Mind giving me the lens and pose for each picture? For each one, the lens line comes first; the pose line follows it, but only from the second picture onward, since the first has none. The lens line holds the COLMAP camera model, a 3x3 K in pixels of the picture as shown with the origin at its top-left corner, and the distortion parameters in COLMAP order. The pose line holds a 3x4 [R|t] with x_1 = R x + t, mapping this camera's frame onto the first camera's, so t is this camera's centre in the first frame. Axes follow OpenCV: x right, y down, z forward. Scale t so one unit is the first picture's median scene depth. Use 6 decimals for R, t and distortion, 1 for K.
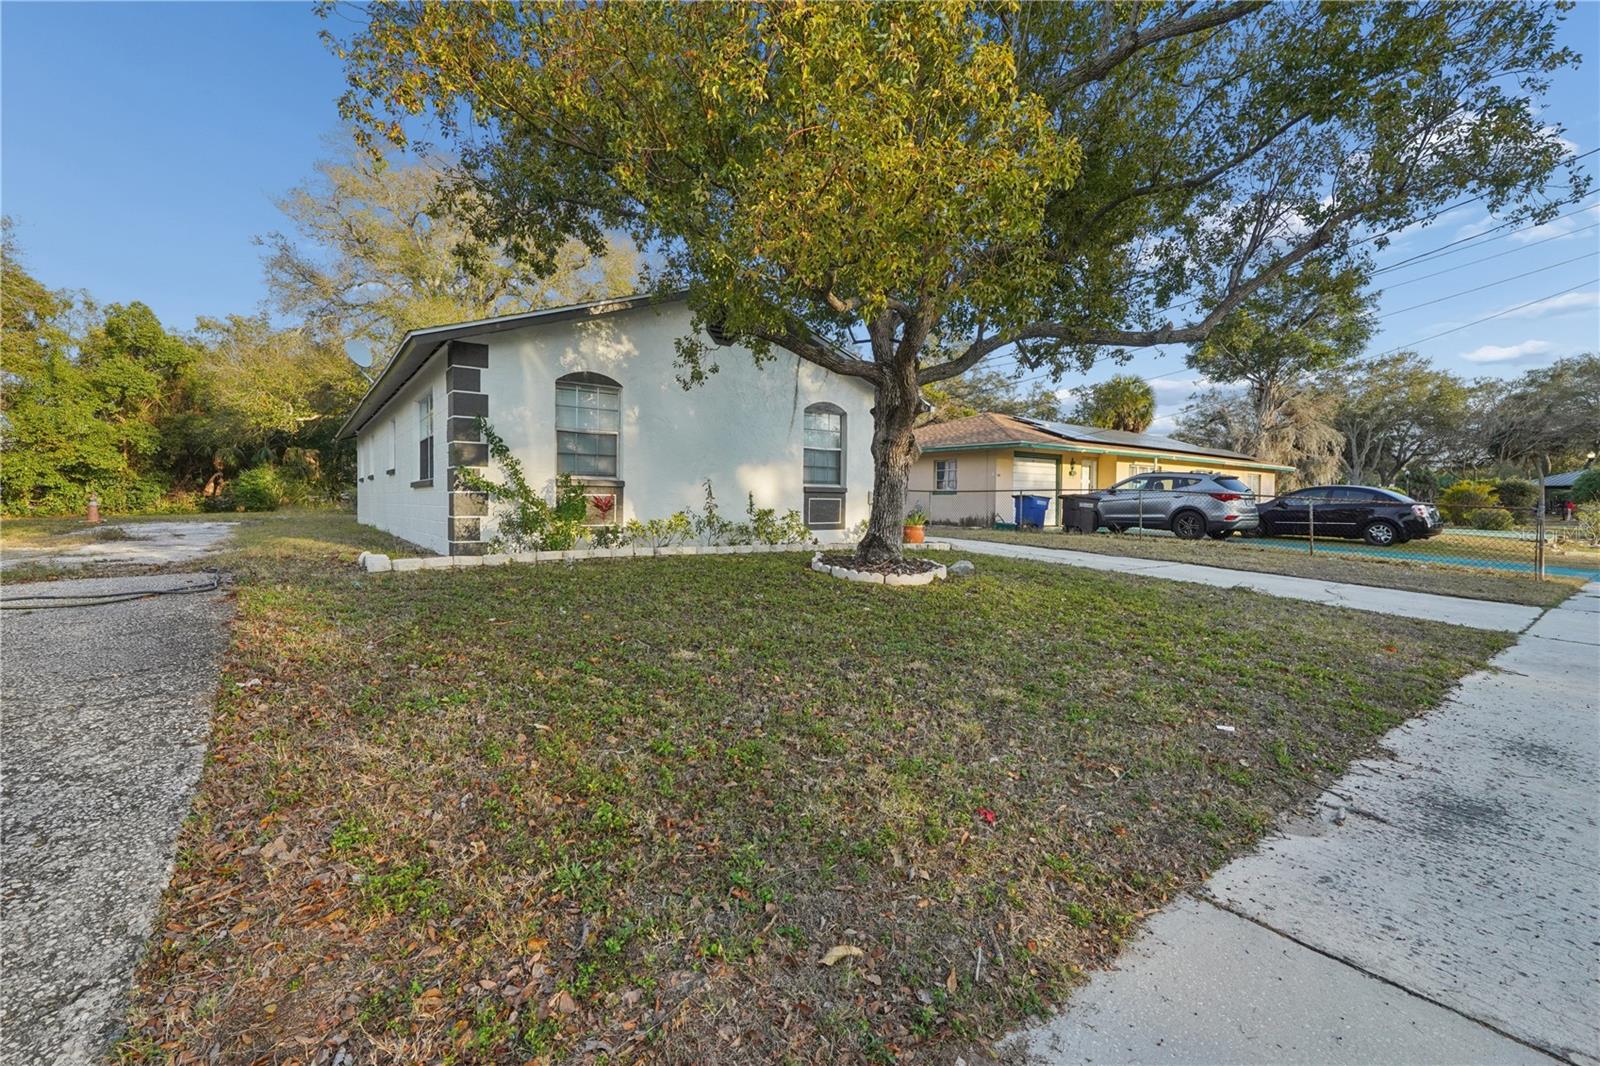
lens RADIAL K [[681.6, 0, 786.9], [0, 681.6, 529.2], [0, 0, 1]] dist [-0.014883, 0.006927]
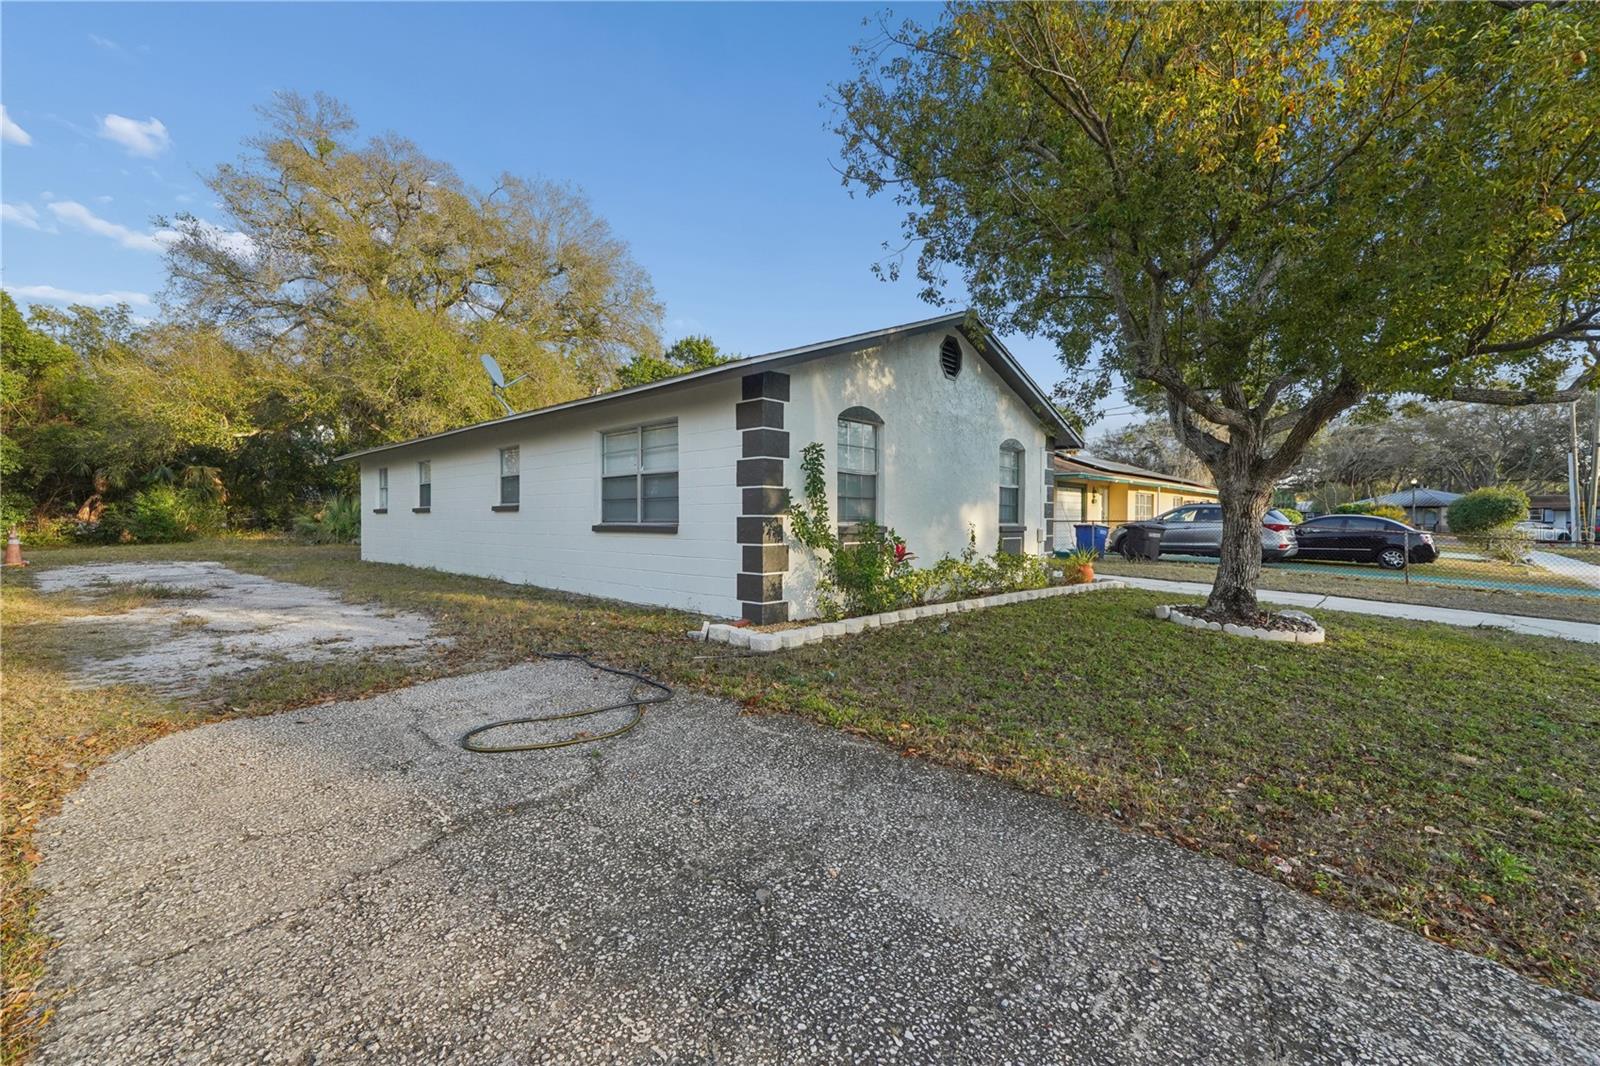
lens RADIAL K [[681.6, 0, 803.6], [0, 681.6, 531.5], [0, 0, 1]] dist [-0.014883, 0.006927]
pose [[0.984442, -0.006813, 0.175580, -0.195713], [0.010744, 0.999712, -0.021446, -0.017377], [-0.175384, 0.022998, 0.984232, 0.046826]]
